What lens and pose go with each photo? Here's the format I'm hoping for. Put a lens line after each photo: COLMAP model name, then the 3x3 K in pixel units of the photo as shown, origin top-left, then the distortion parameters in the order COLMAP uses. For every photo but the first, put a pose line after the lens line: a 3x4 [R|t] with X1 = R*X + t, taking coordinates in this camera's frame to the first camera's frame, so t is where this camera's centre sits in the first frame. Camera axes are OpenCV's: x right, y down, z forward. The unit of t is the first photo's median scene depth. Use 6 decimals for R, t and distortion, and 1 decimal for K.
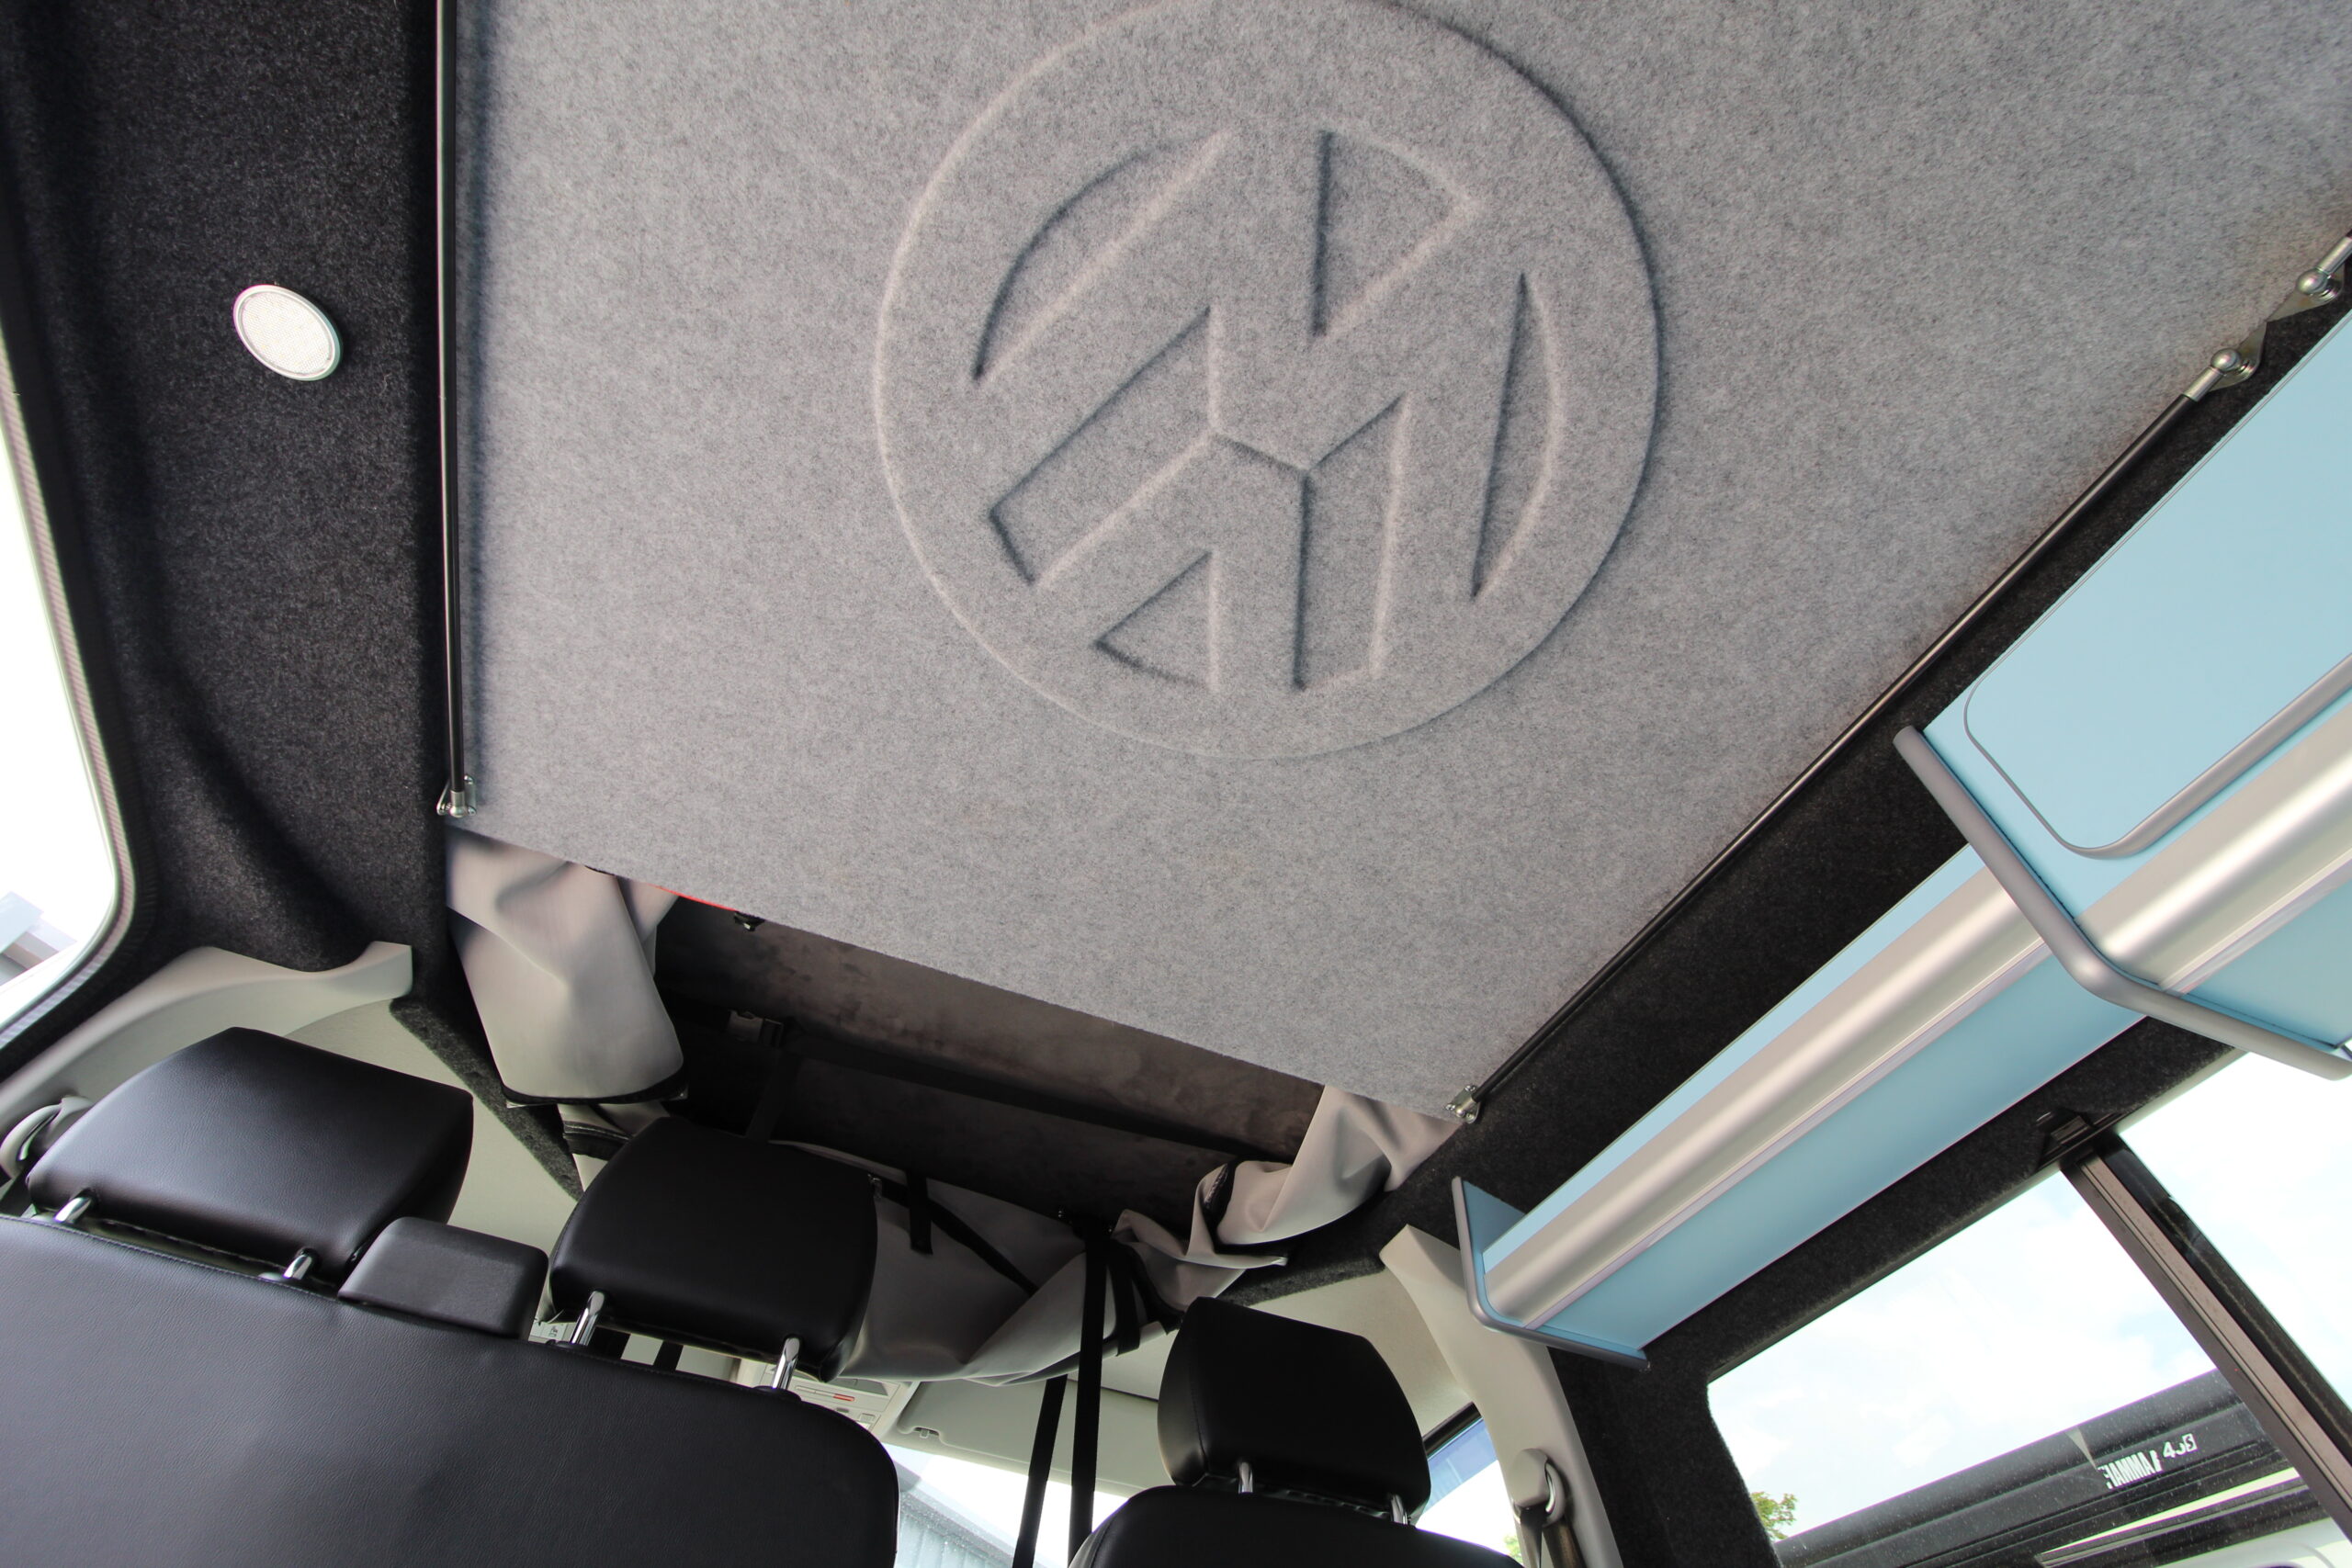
lens RADIAL K [[1091.7, 0, 1174.9], [0, 1091.7, 768.5], [0, 0, 1]] dist [-0.000214, -0.013062]
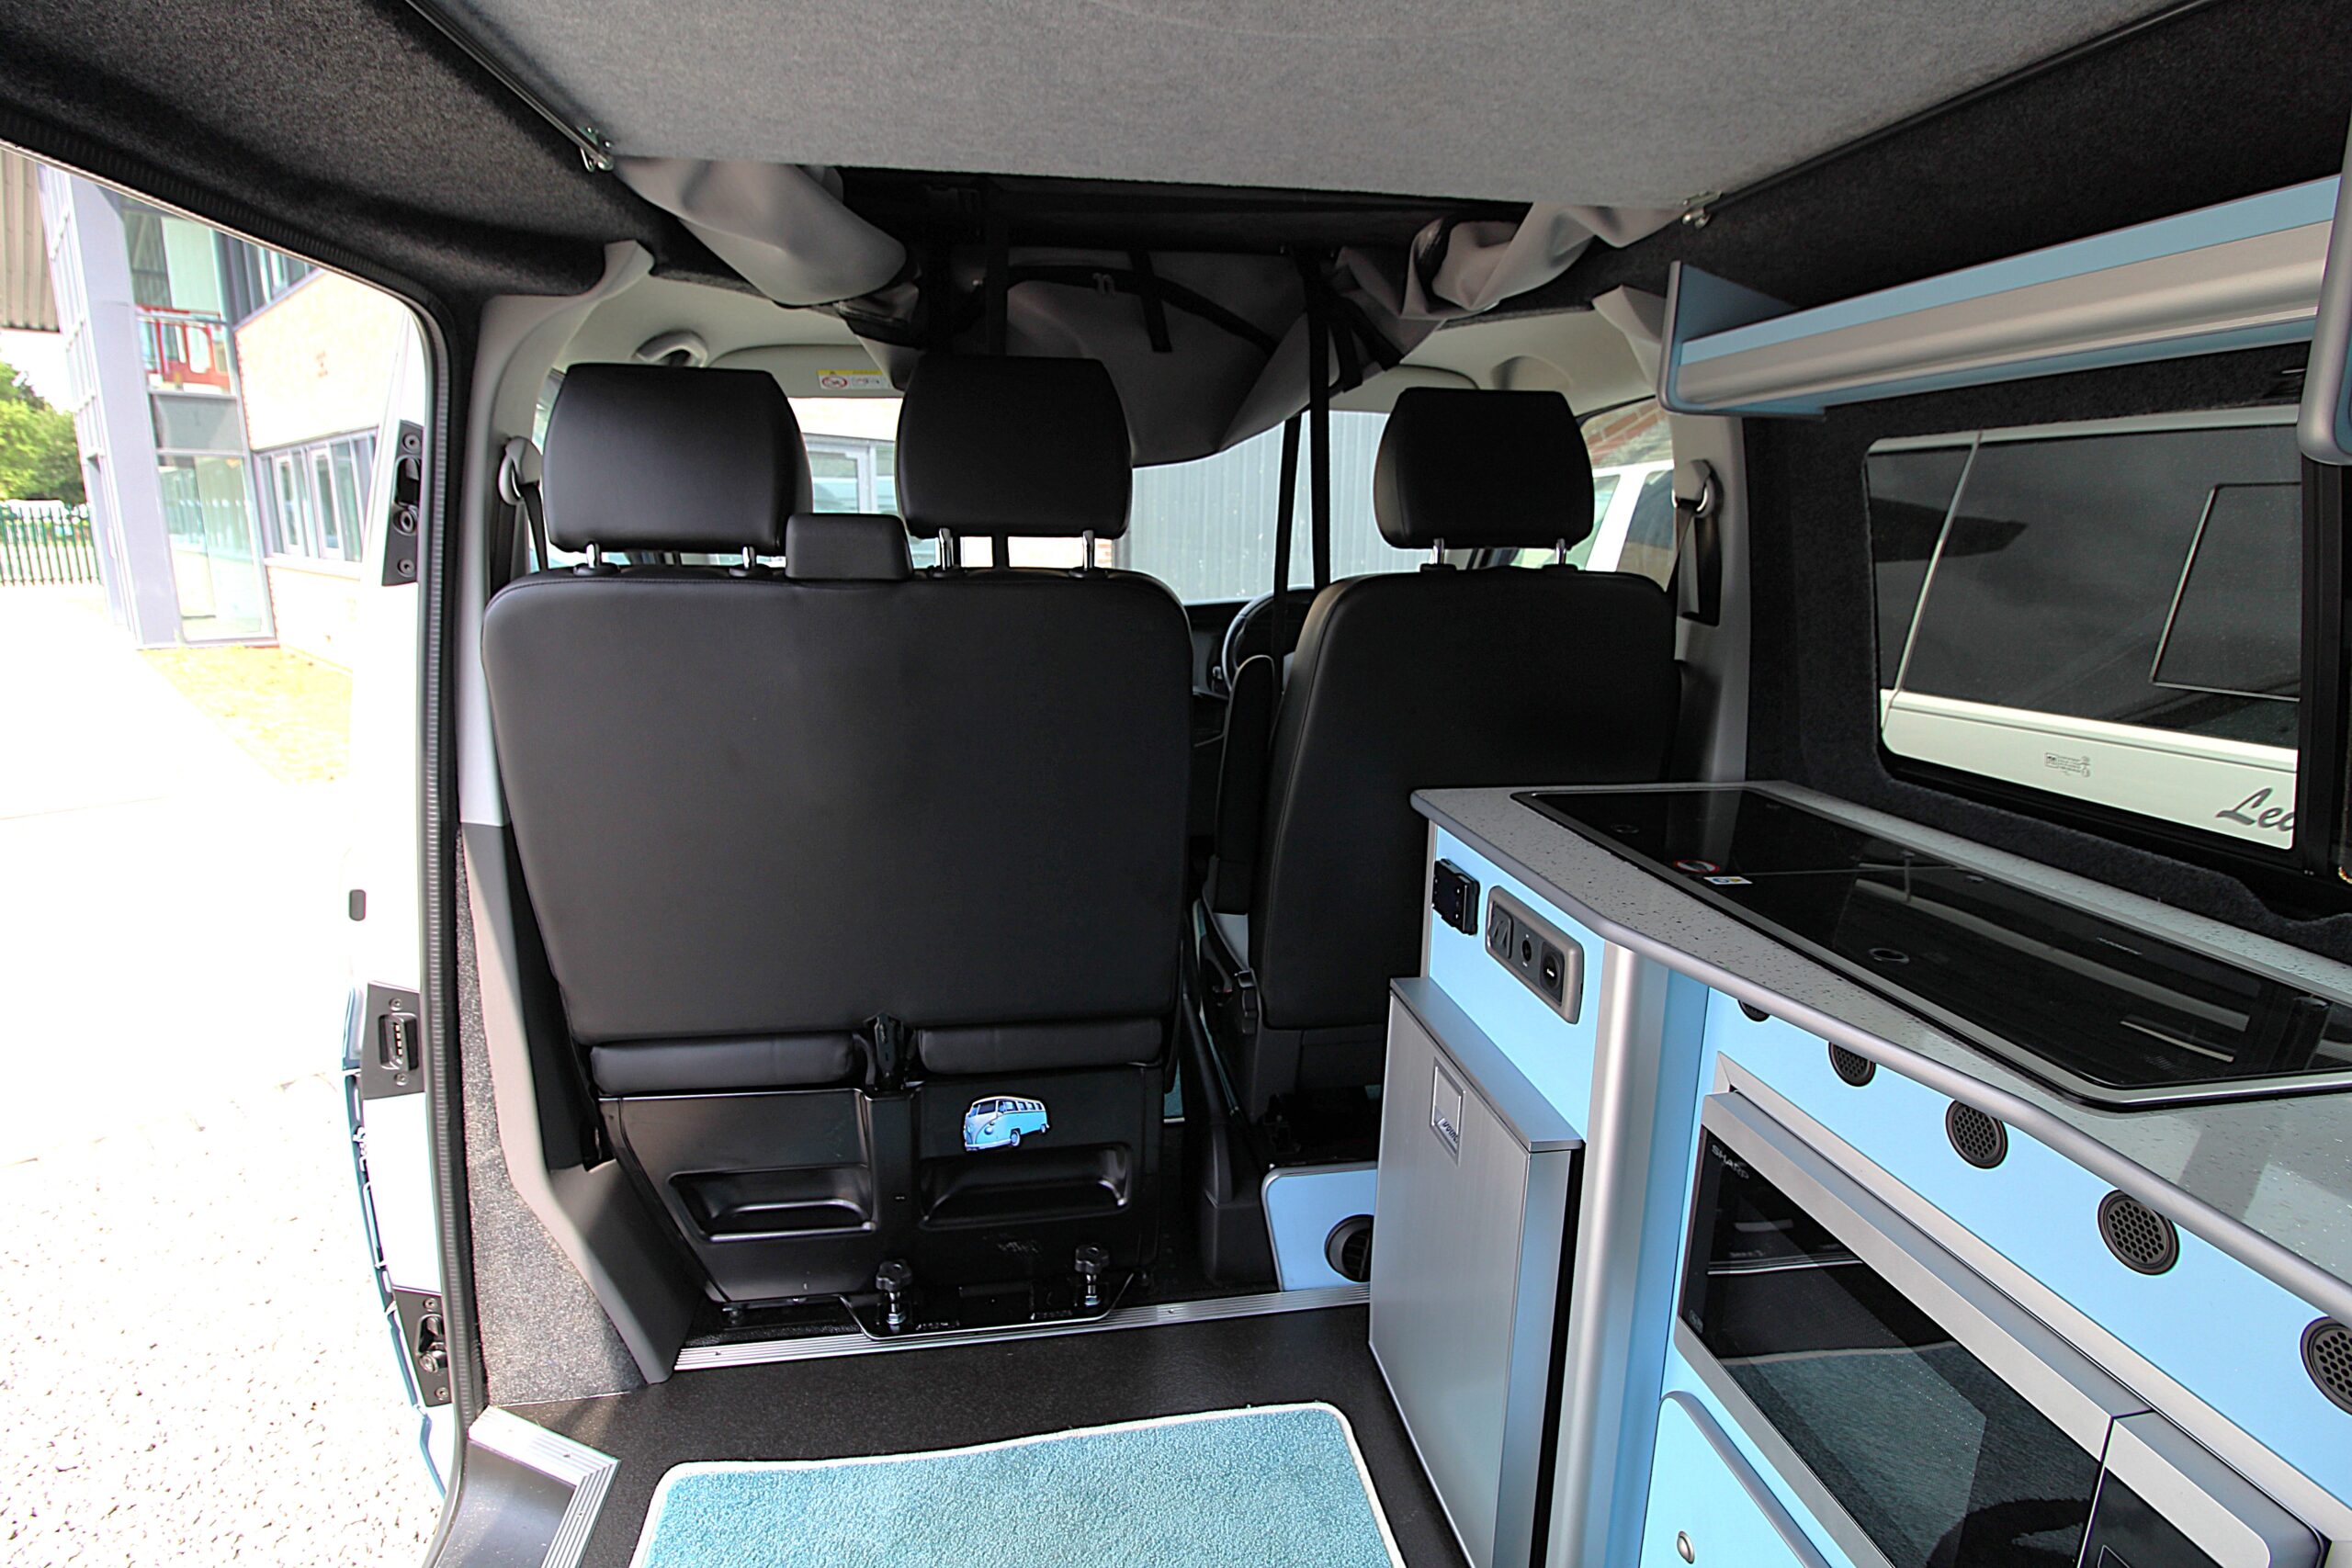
lens RADIAL K [[1187.9, 0, 1171.3], [0, 1187.9, 660.5], [0, 0, 1]] dist [0.000112, -0.018673]
pose [[0.970297, 0.009534, -0.241728, 0.087505], [0.211270, 0.453375, 0.865919, -0.524253], [0.117849, -0.891269, 0.437895, 0.180230]]
